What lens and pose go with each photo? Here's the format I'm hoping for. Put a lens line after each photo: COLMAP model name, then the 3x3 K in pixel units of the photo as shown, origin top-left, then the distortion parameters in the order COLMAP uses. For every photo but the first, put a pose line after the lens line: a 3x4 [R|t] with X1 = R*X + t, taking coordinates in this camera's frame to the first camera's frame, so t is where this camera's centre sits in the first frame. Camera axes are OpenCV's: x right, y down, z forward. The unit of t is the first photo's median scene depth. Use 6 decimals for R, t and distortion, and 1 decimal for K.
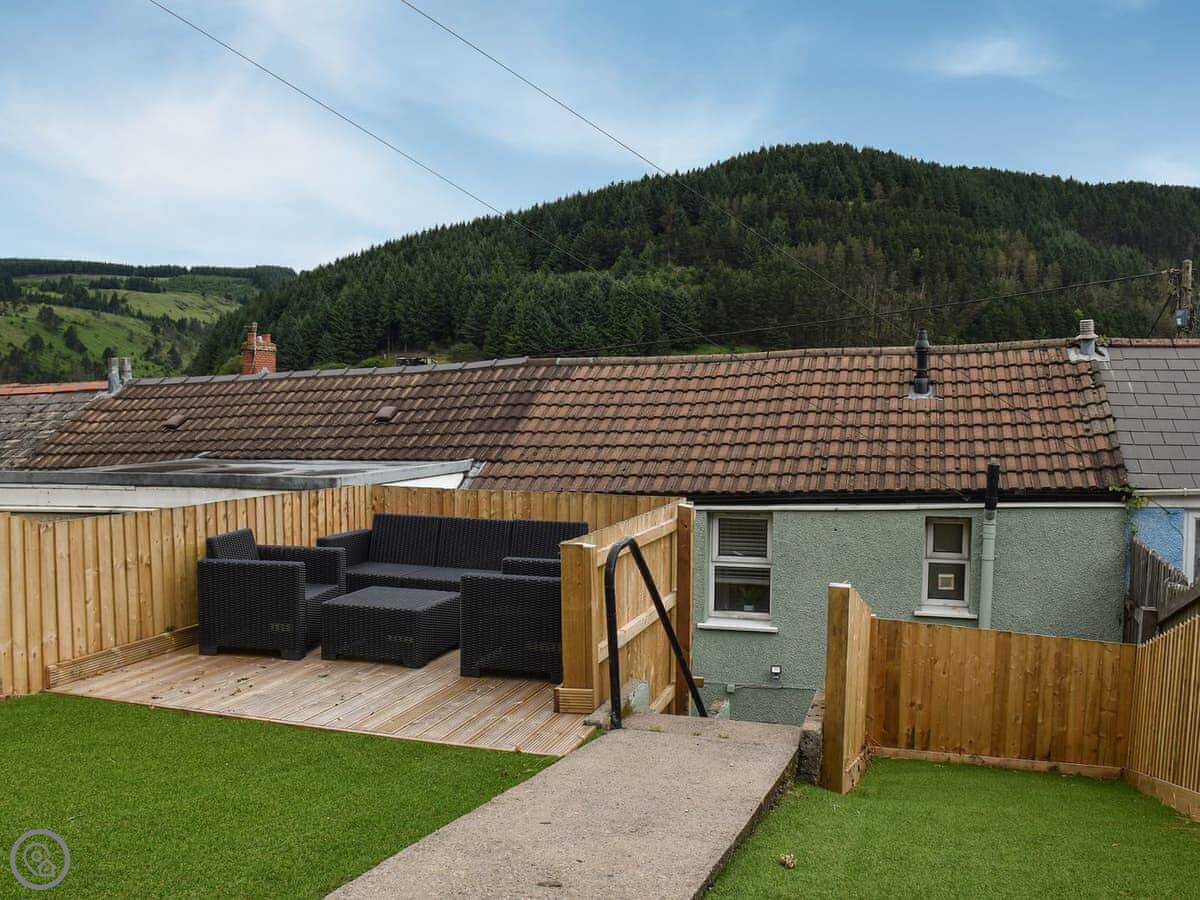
lens RADIAL K [[1037.2, 0, 600.0], [0, 1037.2, 450.0], [0, 0, 1]] dist [-0.116892, 0.004429]
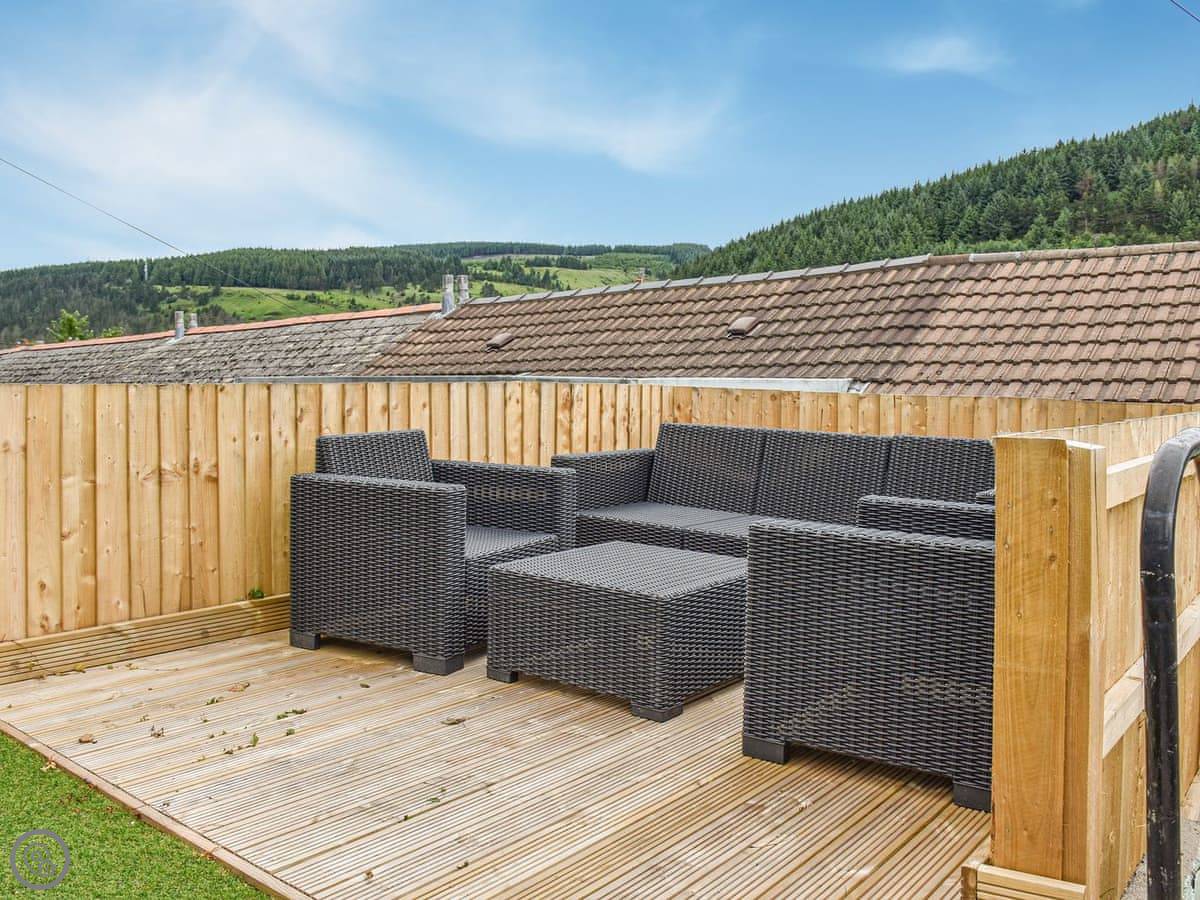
lens RADIAL K [[1087.7, 0, 599.0], [0, 1087.7, 362.5], [0, 0, 1]] dist [-0.111943, 0.087219]
pose [[0.931569, 0.002666, -0.363554, -0.010788], [-0.017655, 0.999125, -0.037913, 0.028384], [0.363135, 0.041737, 0.930801, 0.217191]]
